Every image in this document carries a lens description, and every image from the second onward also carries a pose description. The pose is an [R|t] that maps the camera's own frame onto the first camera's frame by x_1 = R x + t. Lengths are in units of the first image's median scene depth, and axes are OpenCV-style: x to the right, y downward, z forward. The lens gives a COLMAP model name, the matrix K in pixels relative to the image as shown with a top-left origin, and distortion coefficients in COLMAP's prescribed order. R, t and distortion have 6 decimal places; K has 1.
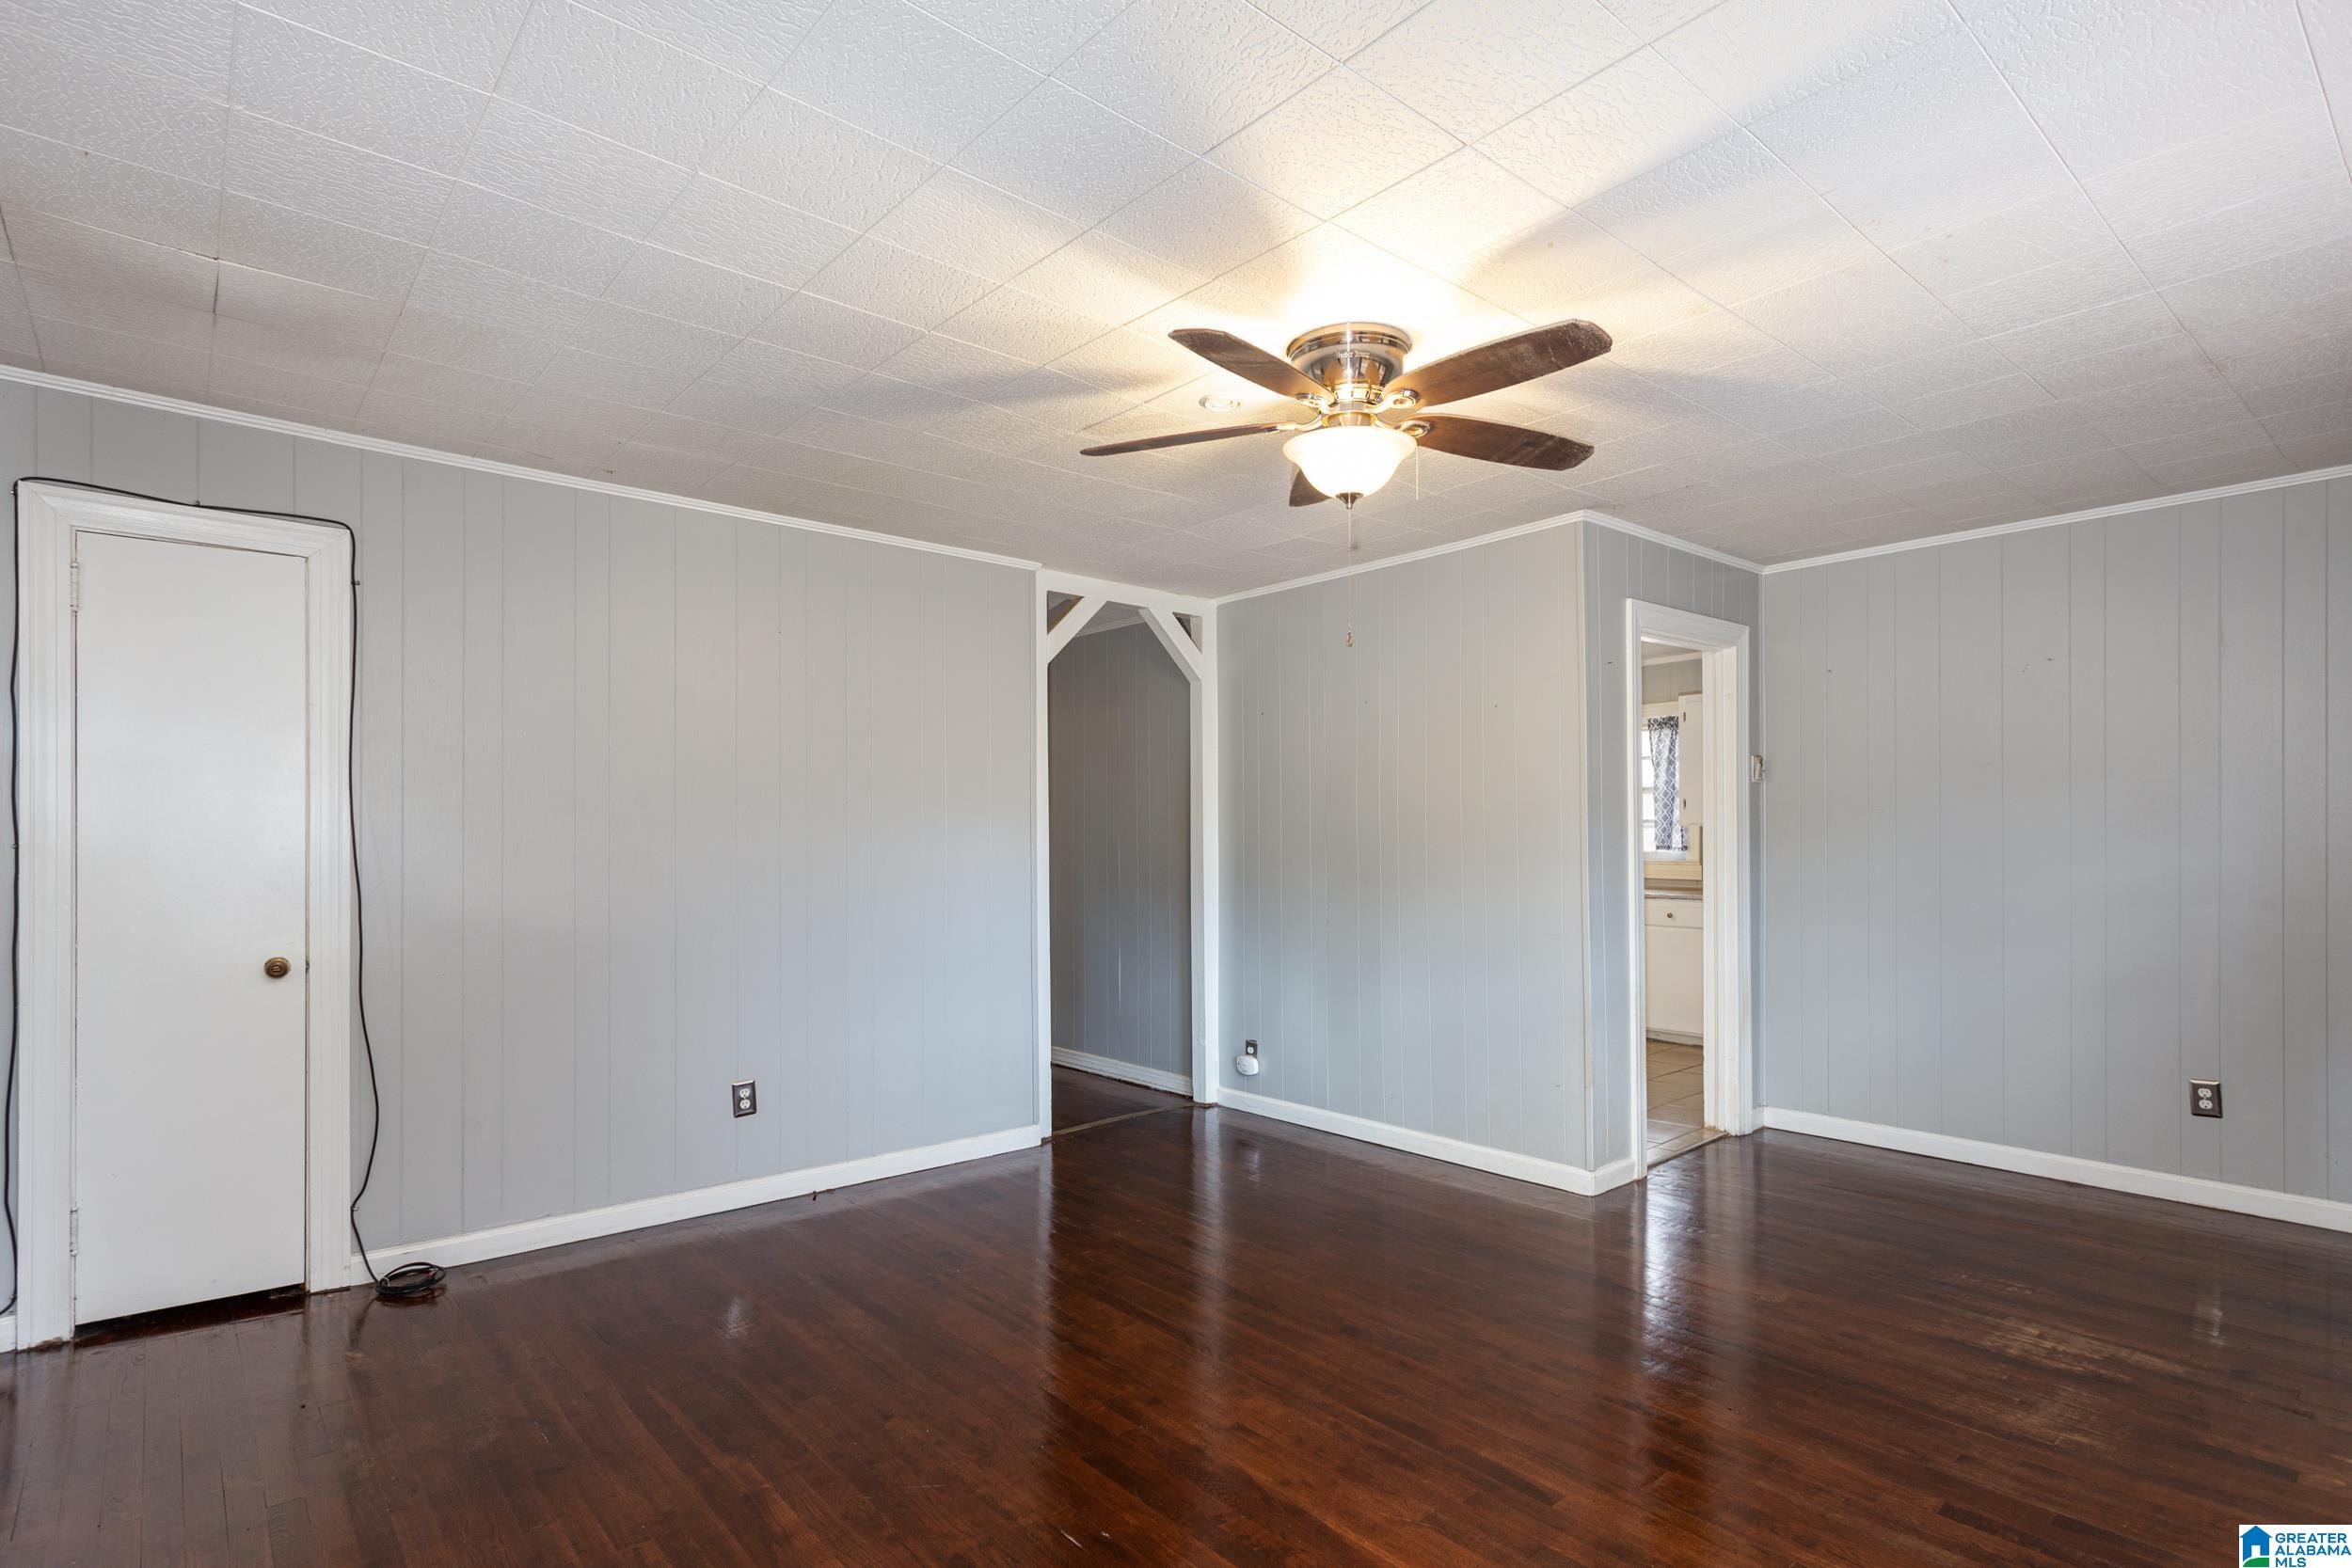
lens RADIAL K [[1160.0, 0, 1186.0], [0, 1160.0, 837.3], [0, 0, 1]] dist [-0.001085, -0.000537]
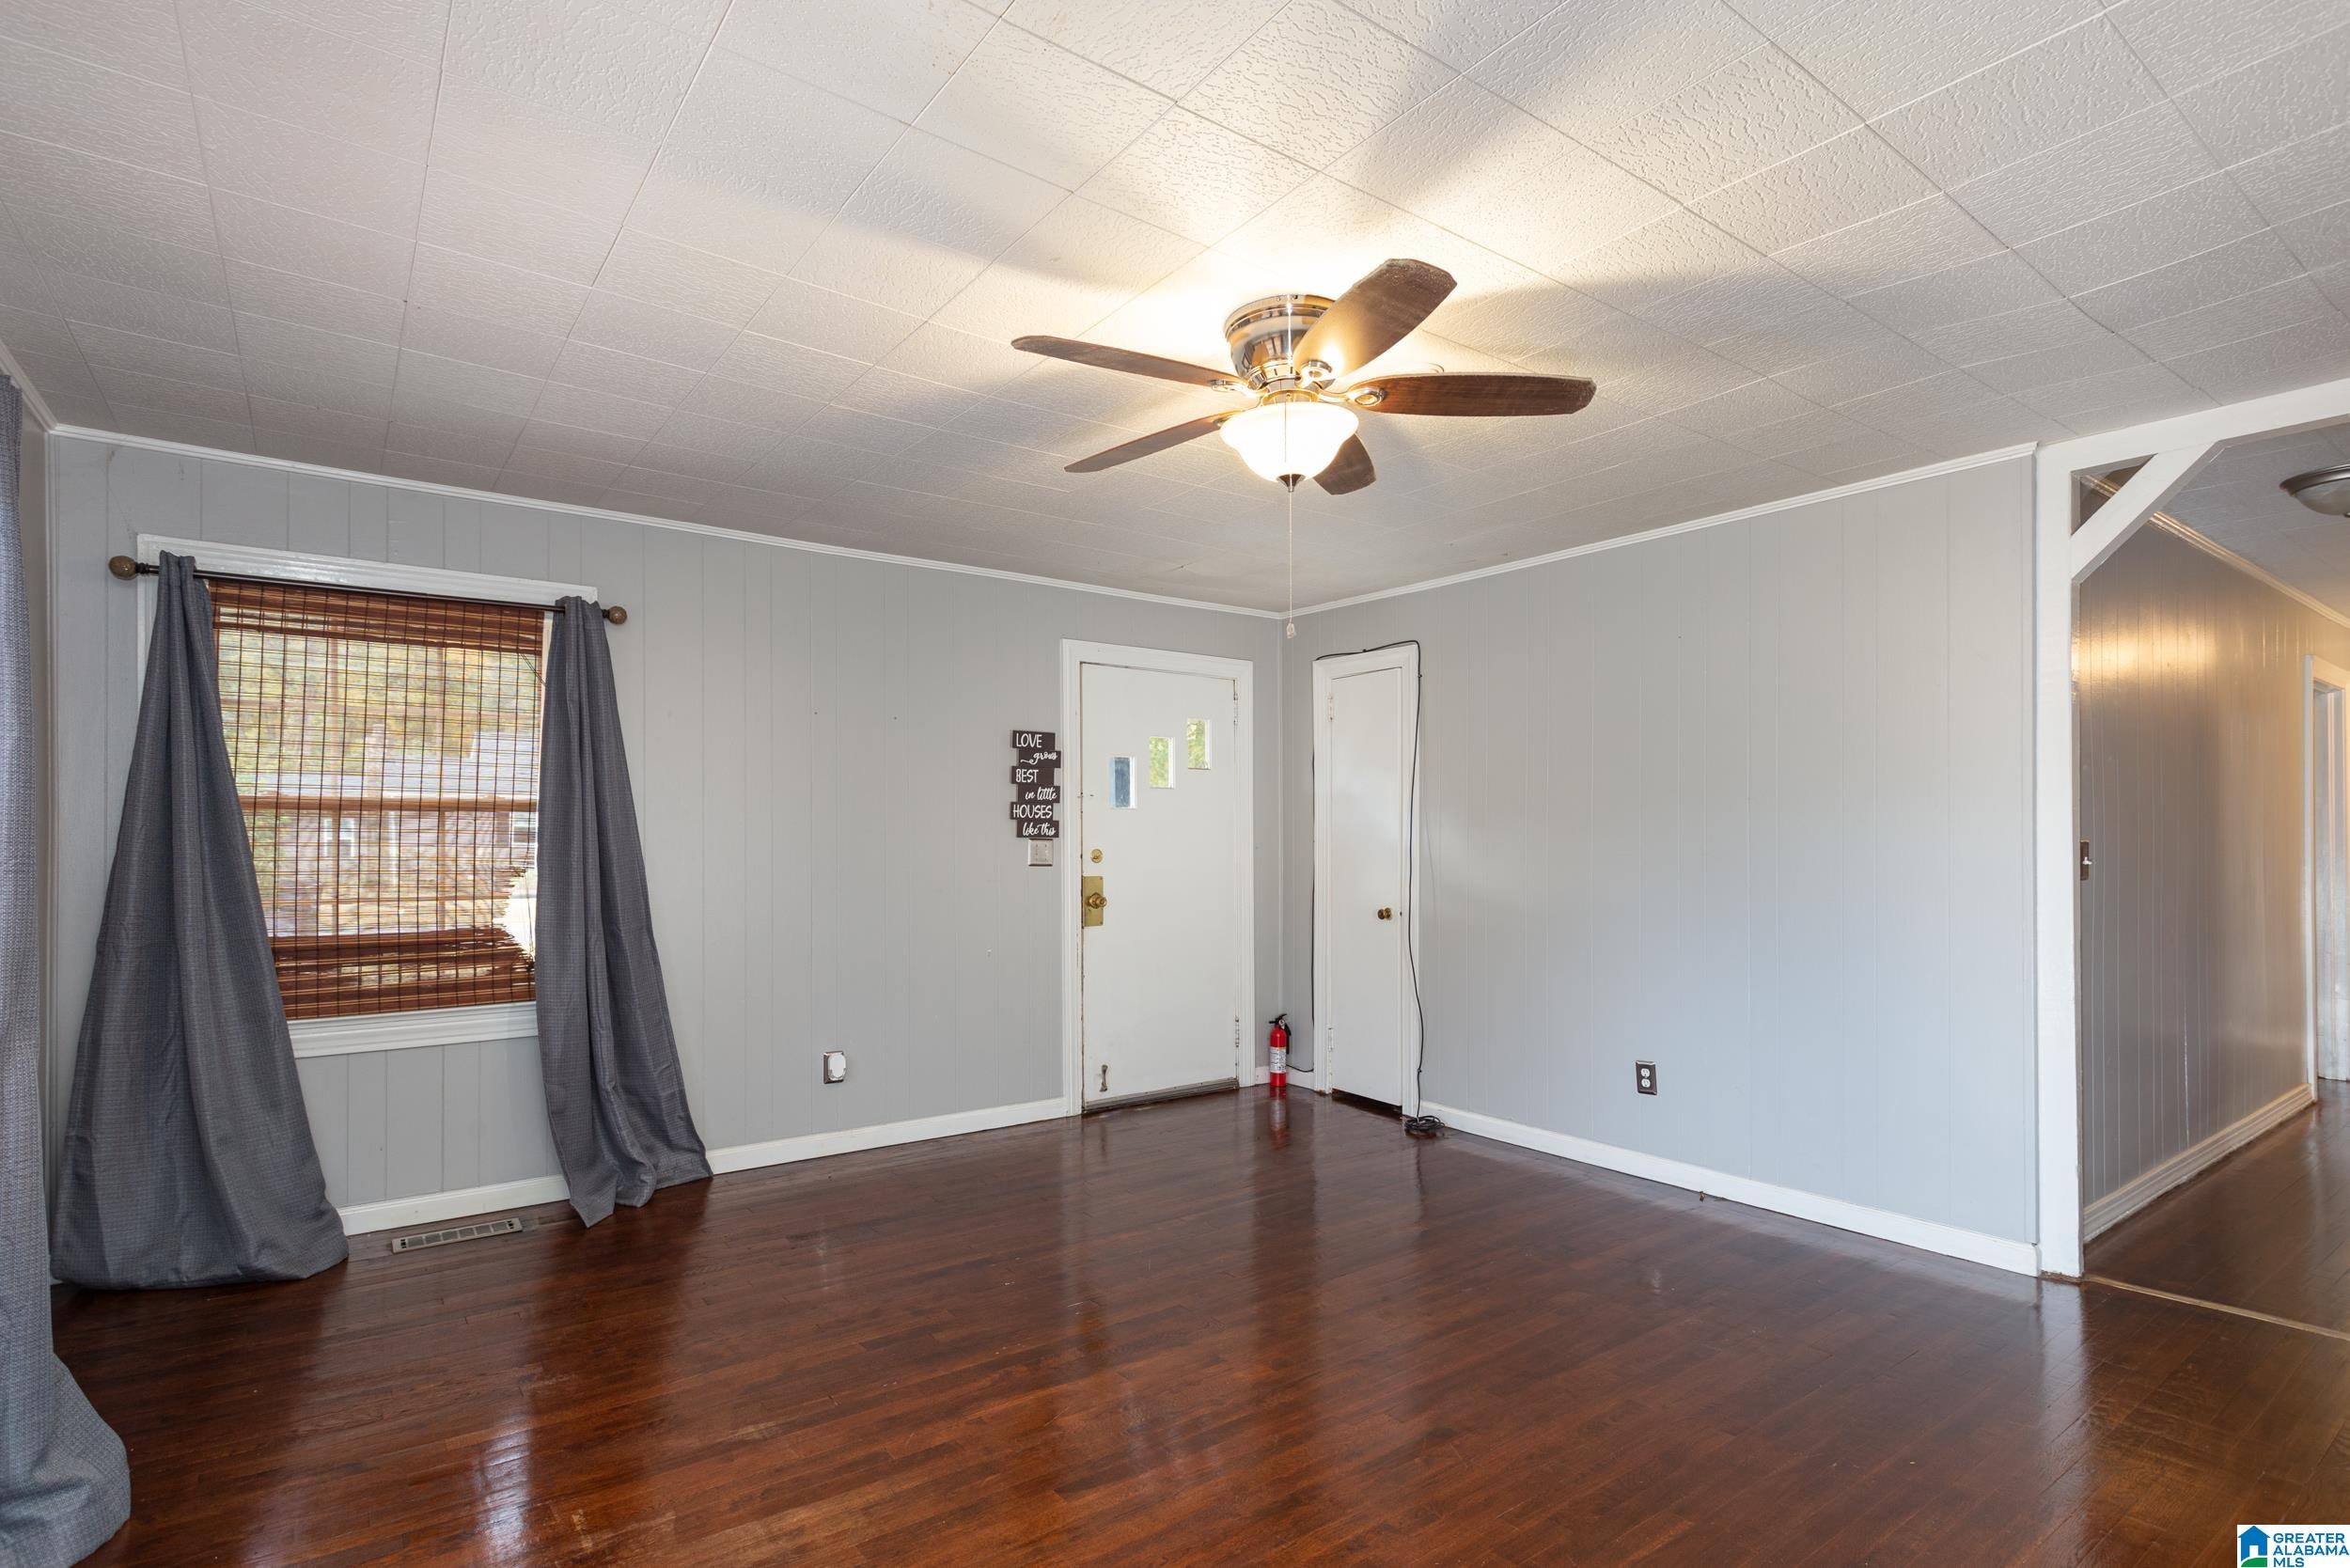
lens RADIAL K [[1159.1, 0, 1184.9], [0, 1159.1, 837.2], [0, 0, 1]] dist [-0.001085, -0.000537]
pose [[-0.061547, 0.003583, -0.998098, 0.721223], [0.002497, 0.999991, 0.003436, -0.002810], [0.998101, -0.002281, -0.061555, 0.641541]]
